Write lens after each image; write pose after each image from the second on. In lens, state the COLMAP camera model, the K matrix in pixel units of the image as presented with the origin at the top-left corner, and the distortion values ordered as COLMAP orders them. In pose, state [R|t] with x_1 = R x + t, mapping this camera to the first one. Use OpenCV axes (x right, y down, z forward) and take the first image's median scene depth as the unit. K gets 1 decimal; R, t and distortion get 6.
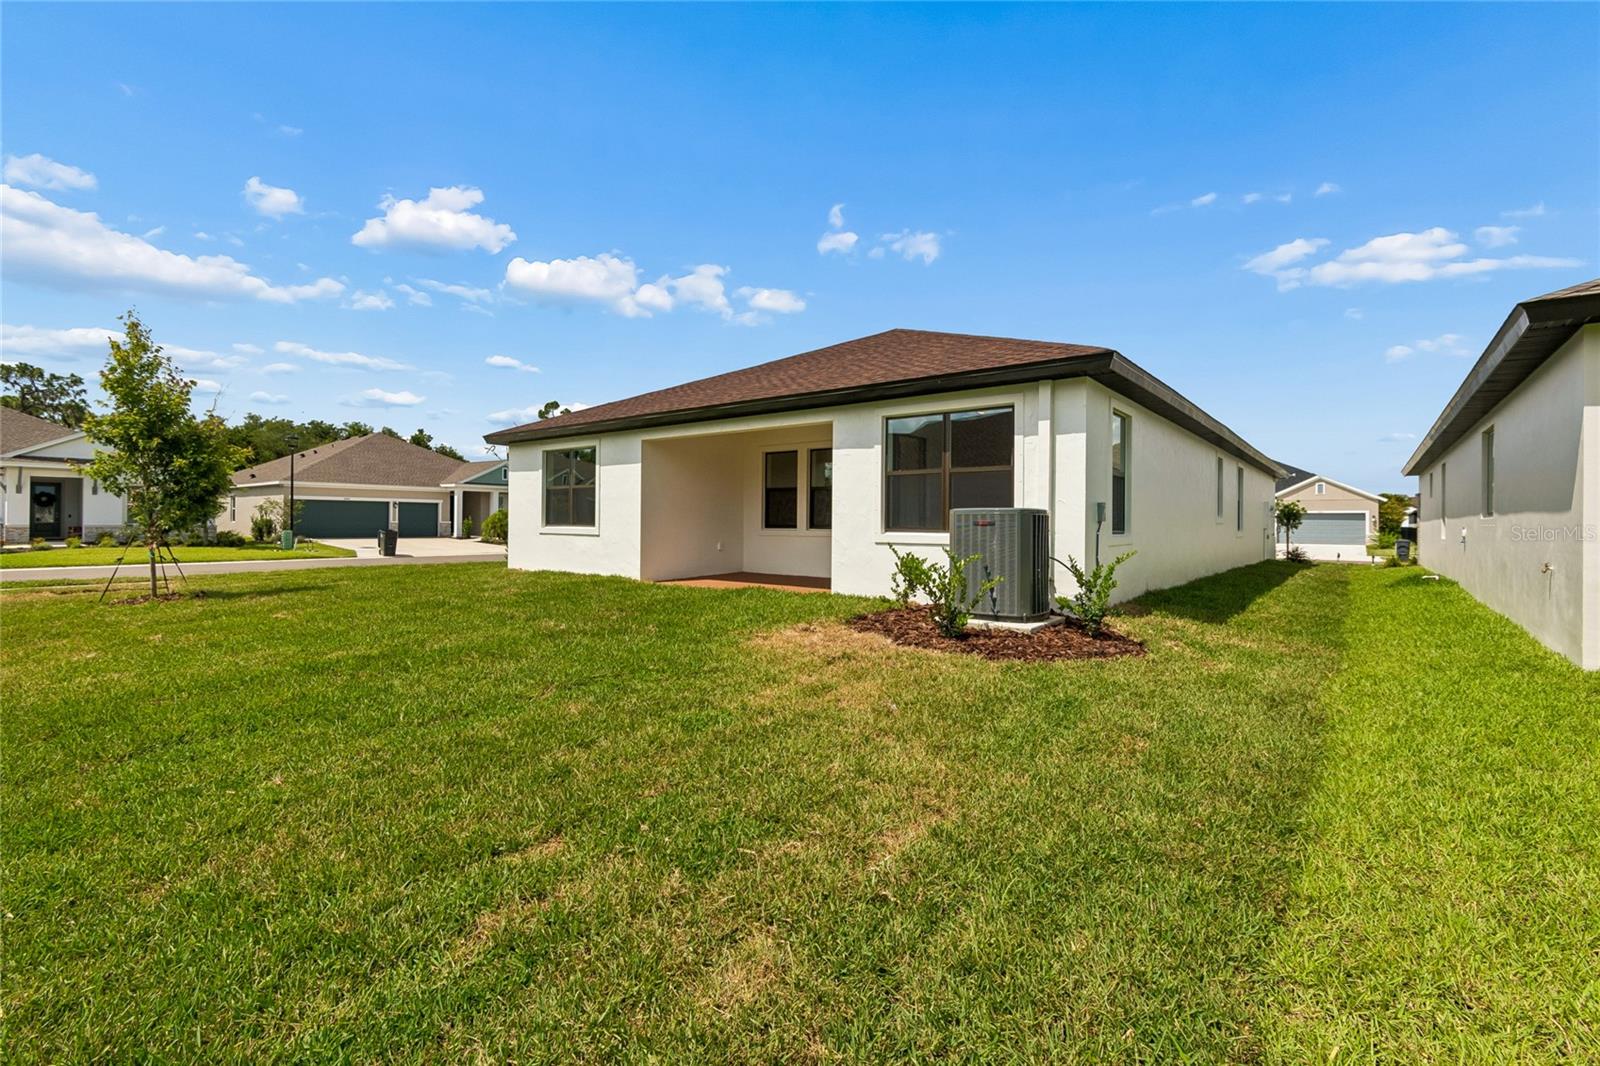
lens RADIAL K [[713.6, 0, 775.6], [0, 713.6, 537.7], [0, 0, 1]] dist [0.002033, -0.000503]
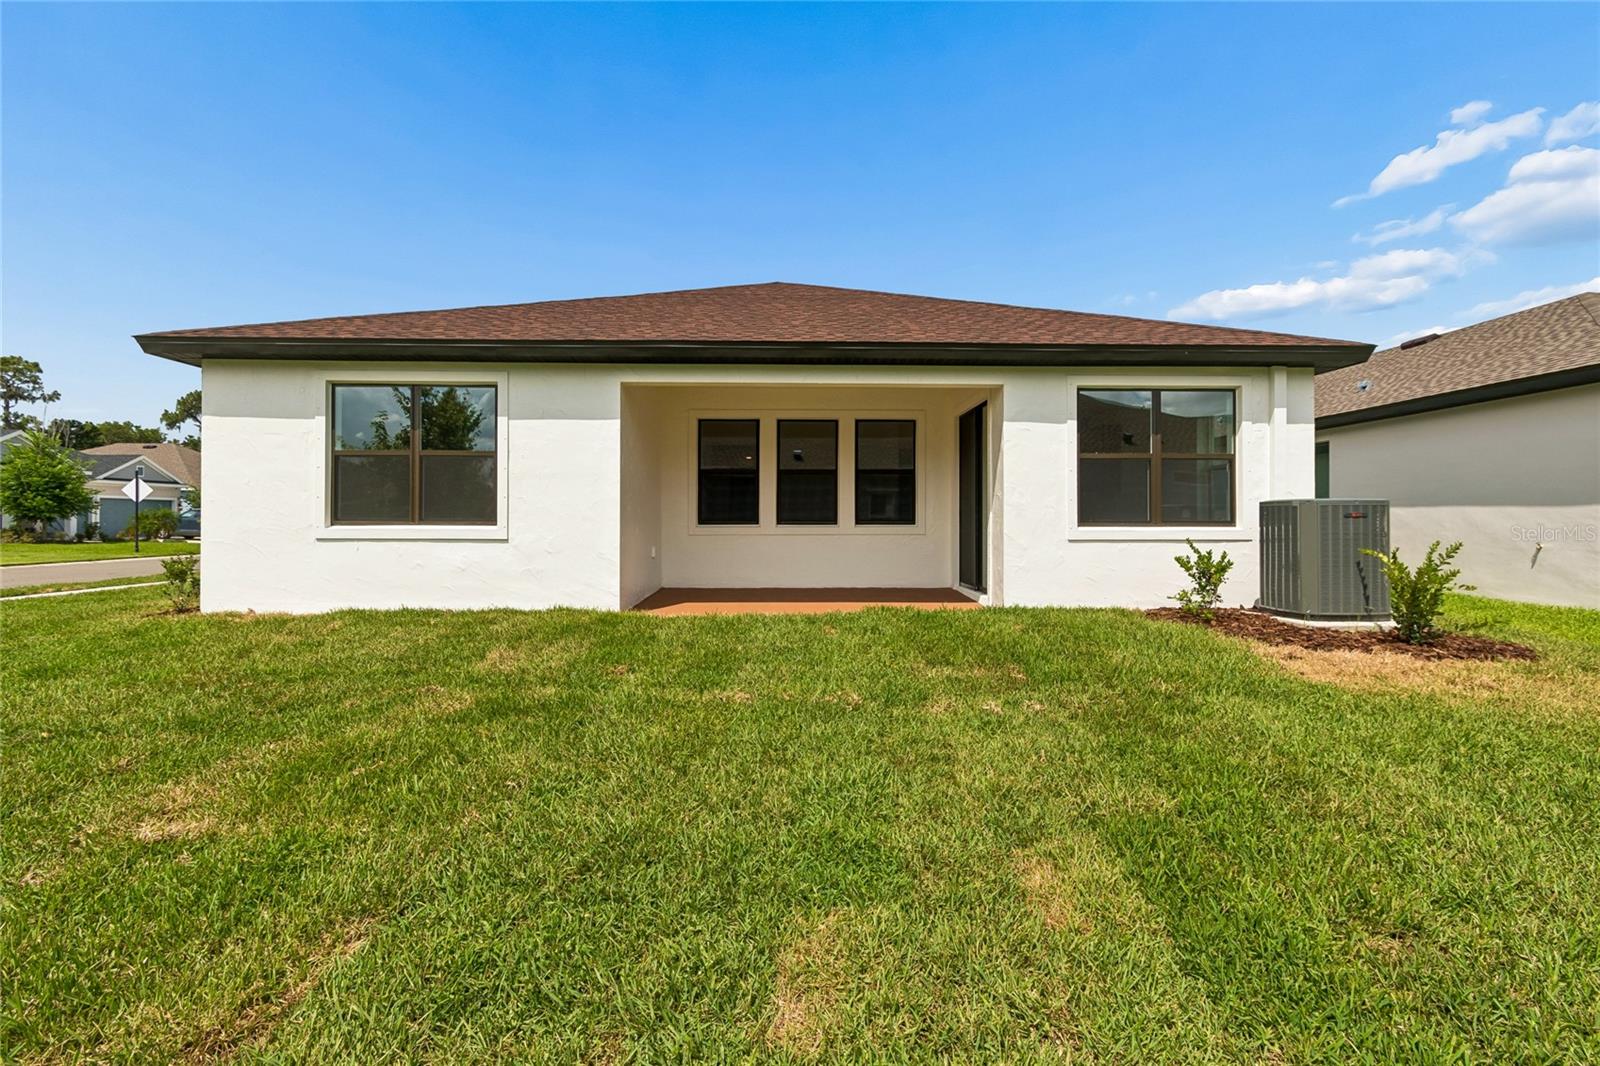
lens RADIAL K [[767.3, 0, 823.6], [0, 767.3, 509.4], [0, 0, 1]] dist [-0.003129, -0.000158]
pose [[0.754761, -0.001346, 0.655998, -0.484373], [0.018940, 0.999626, -0.019740, -0.011841], [-0.655726, 0.027324, 0.754504, 0.395599]]
